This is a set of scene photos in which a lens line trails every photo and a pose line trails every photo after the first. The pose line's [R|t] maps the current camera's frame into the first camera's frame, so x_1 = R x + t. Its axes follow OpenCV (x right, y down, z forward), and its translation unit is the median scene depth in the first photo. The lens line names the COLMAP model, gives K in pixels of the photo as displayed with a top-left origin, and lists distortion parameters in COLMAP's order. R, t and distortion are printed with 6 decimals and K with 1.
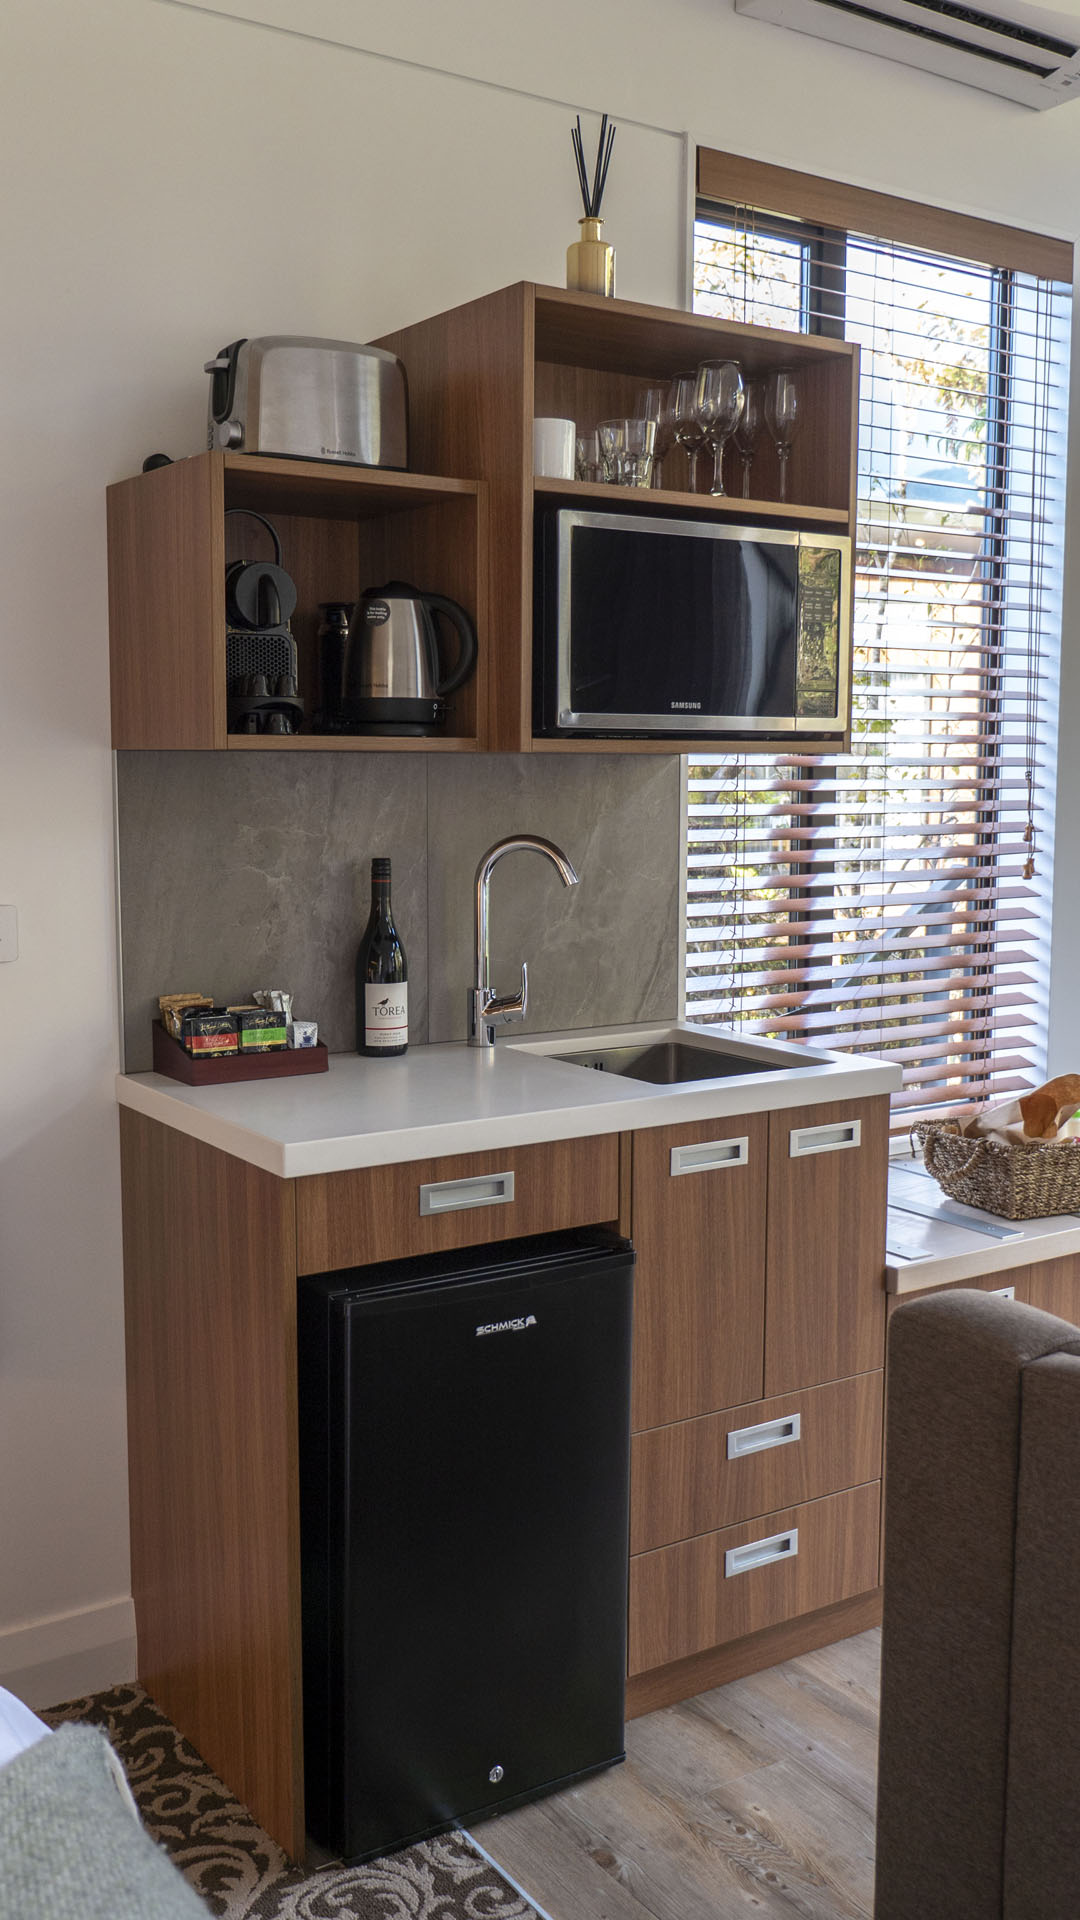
lens RADIAL K [[1752.3, 0, 541.3], [0, 1752.3, 966.4], [0, 0, 1]] dist [0.004153, 0.000000]
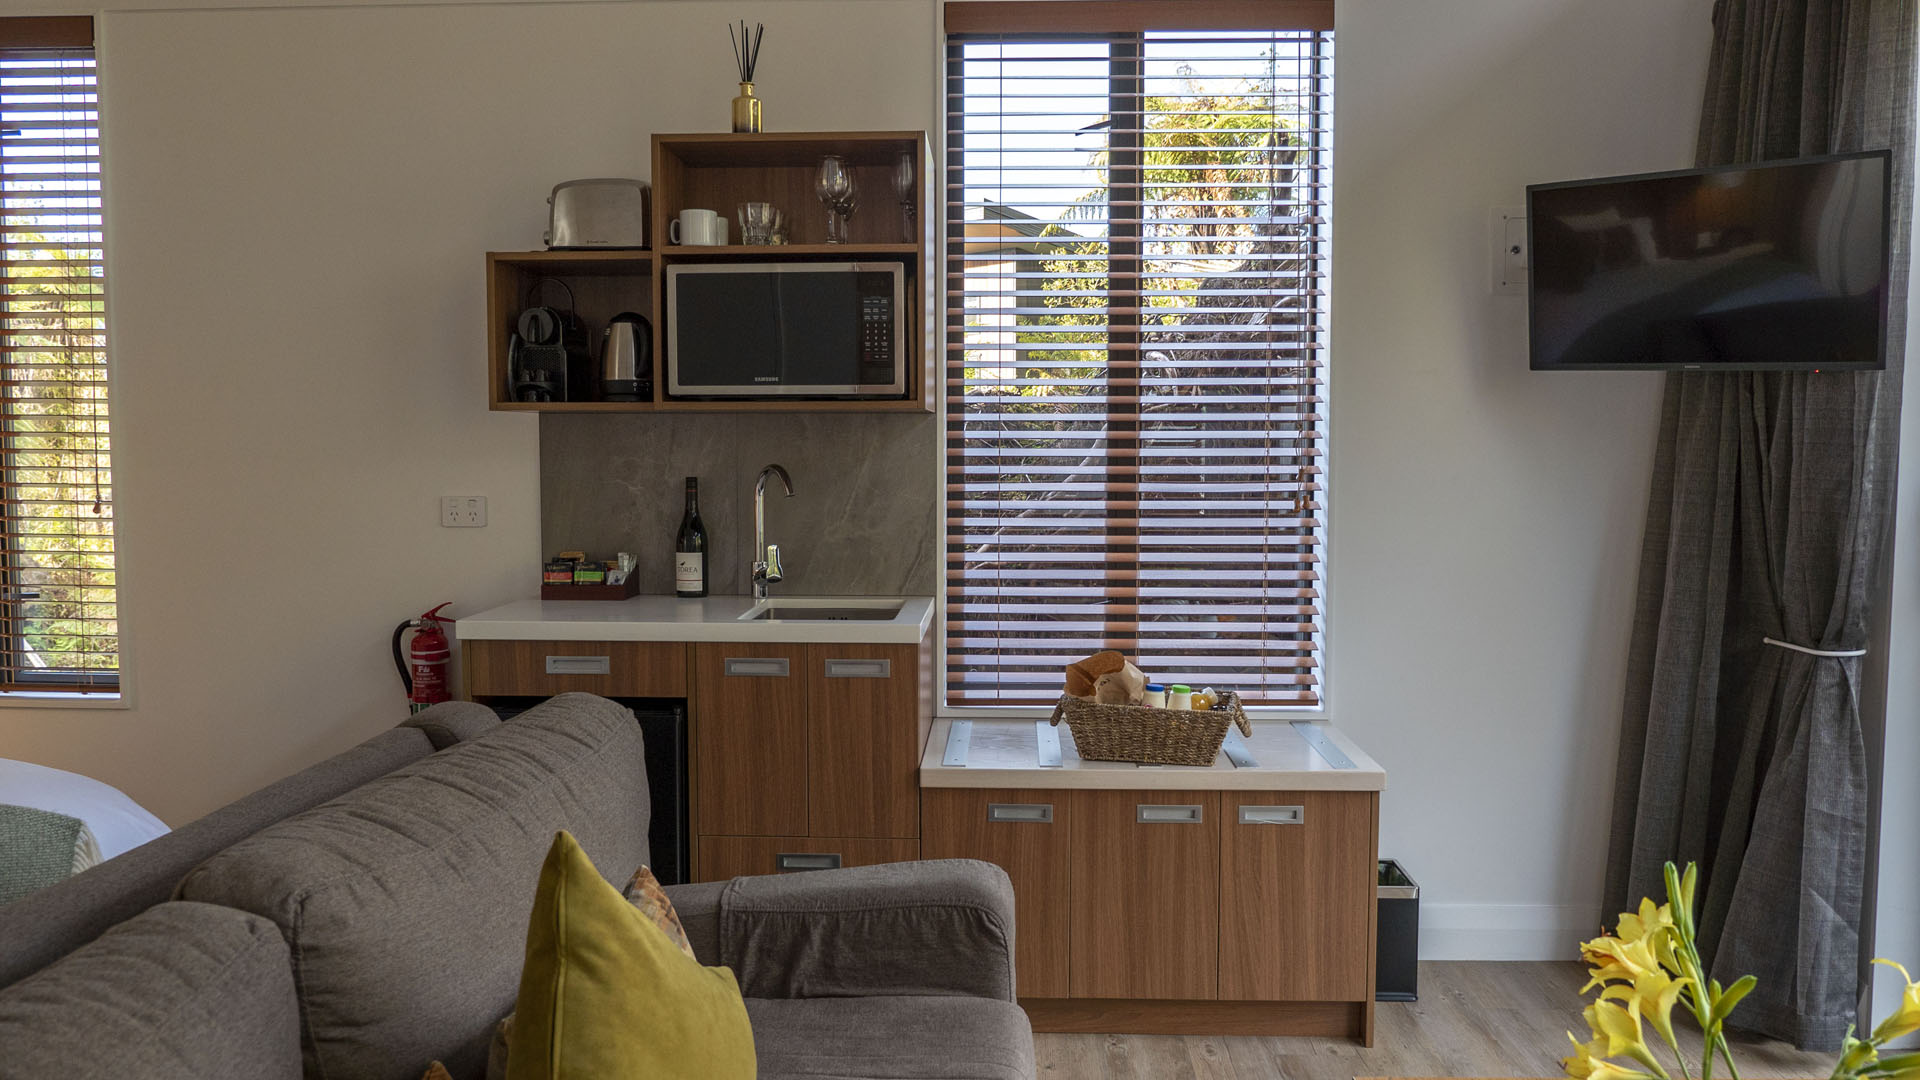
lens RADIAL K [[1438.9, 0, 960.8], [0, 1438.9, 537.5], [0, 0, 1]] dist [-0.008648, 0.000409]
pose [[0.797214, 0.035831, -0.602632, 0.944657], [-0.067115, 0.997309, -0.029488, 0.018105], [0.599954, 0.063954, 0.797474, 0.079003]]
